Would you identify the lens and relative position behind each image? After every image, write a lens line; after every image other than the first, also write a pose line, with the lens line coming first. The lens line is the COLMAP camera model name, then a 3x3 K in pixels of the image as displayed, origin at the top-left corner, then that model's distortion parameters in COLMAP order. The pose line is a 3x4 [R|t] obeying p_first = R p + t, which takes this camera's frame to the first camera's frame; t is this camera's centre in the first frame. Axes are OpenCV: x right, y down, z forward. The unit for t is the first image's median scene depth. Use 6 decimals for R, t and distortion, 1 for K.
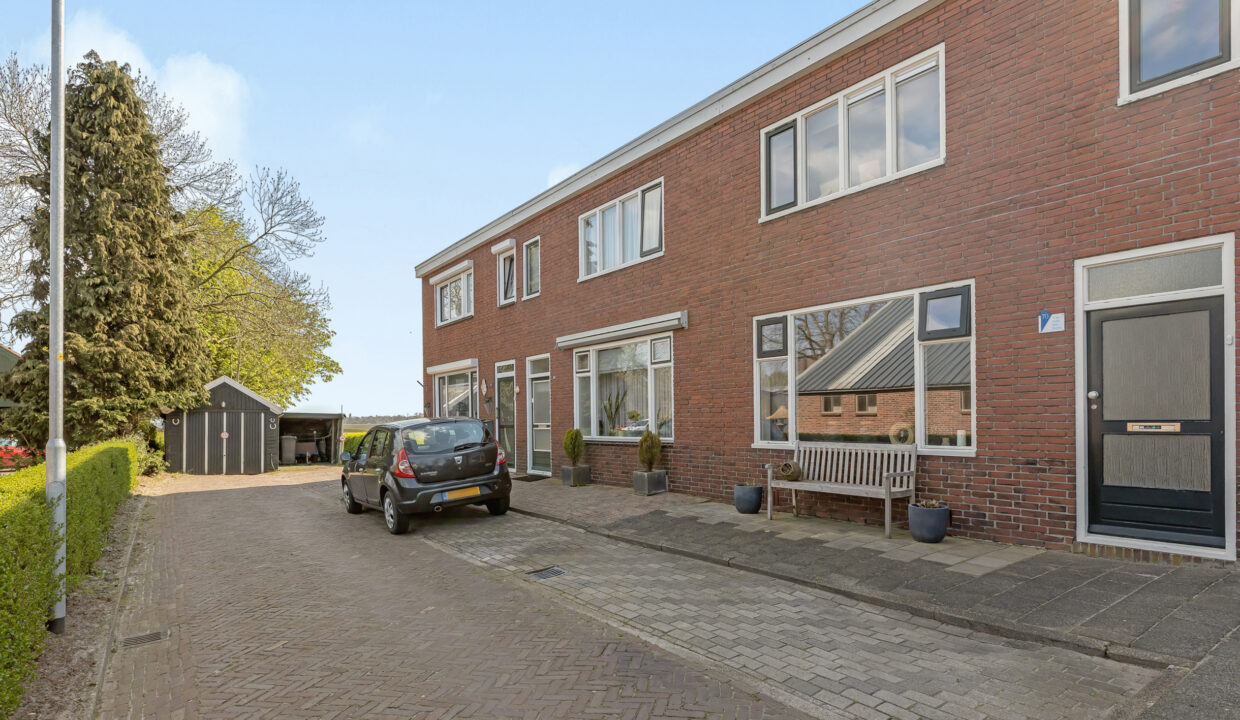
lens RADIAL K [[637.6, 0, 619.1], [0, 637.6, 426.4], [0, 0, 1]] dist [0.000564, 0.000242]
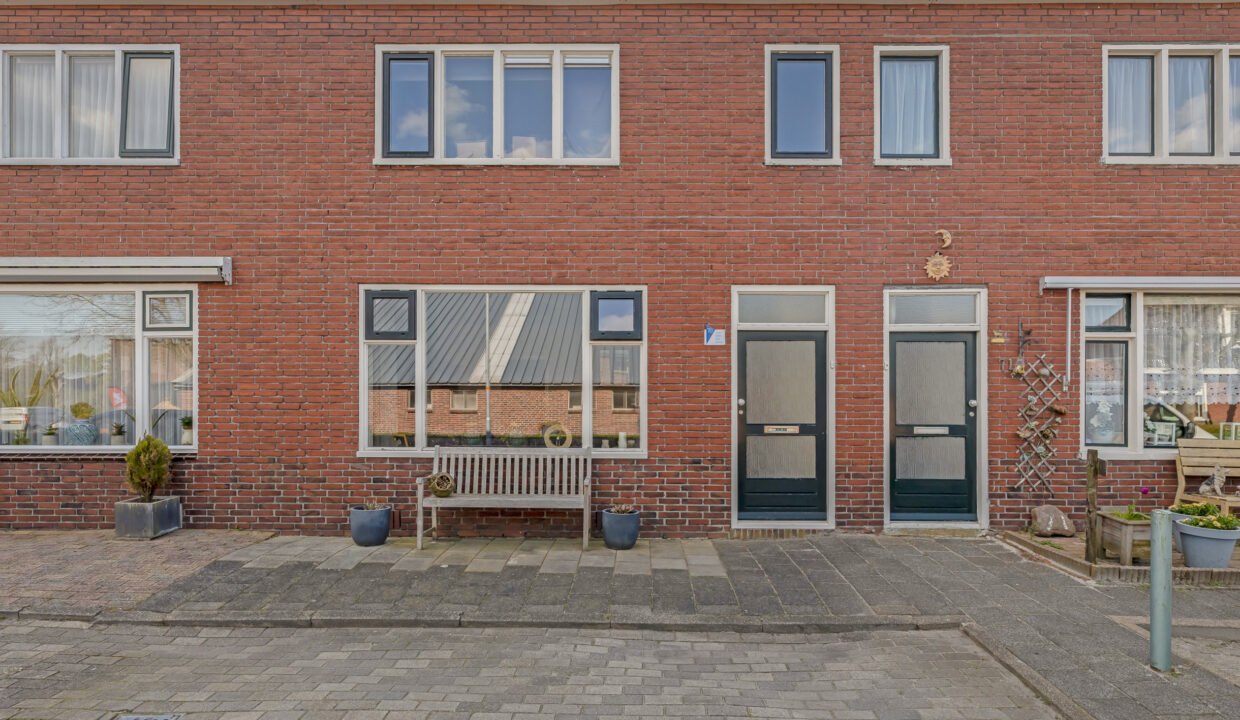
lens RADIAL K [[632.6, 0, 621.5], [0, 632.6, 415.1], [0, 0, 1]] dist [-0.000392, 0.000261]
pose [[0.602720, 0.010885, 0.797878, -0.282554], [-0.000430, 0.999911, -0.013317, -0.008532], [-0.797952, 0.007683, 0.602672, 0.418533]]
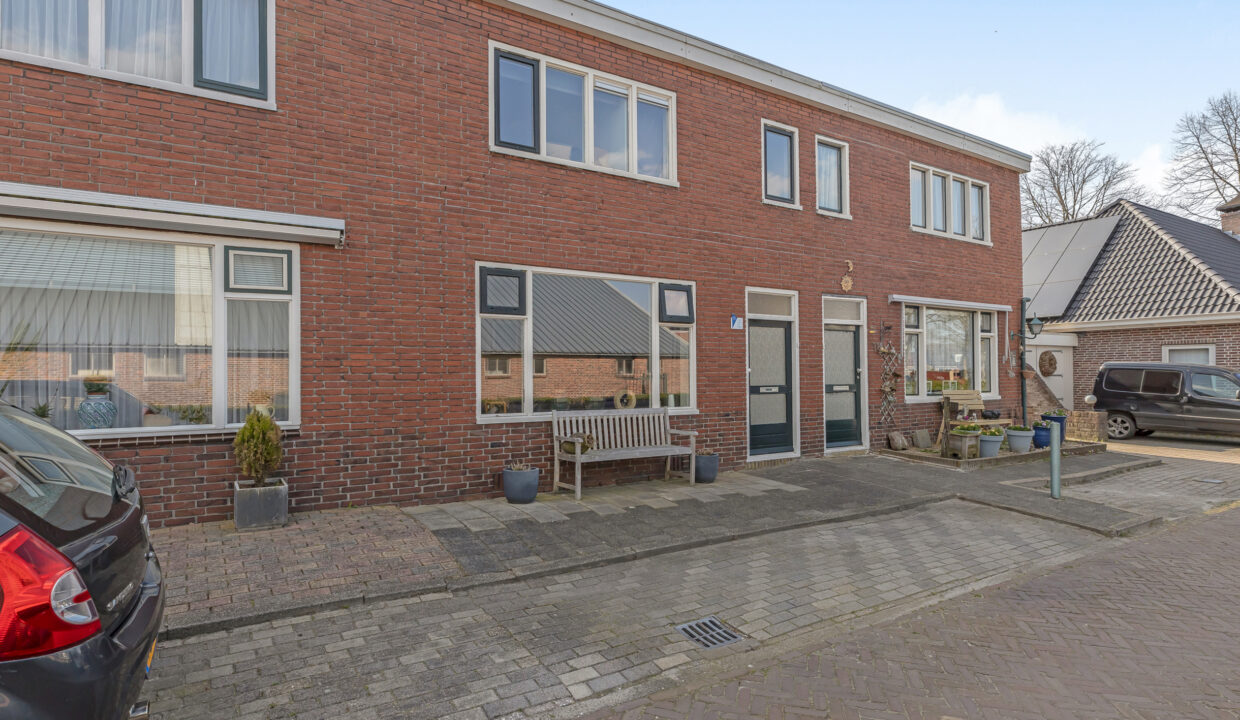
lens RADIAL K [[620.3, 0, 589.5], [0, 620.3, 372.7], [0, 0, 1]] dist [-0.000038, 0.000093]
pose [[0.104609, 0.016430, 0.994378, -0.771181], [0.018450, 0.999659, -0.018459, -0.019162], [-0.994342, 0.020277, 0.104270, 1.093161]]
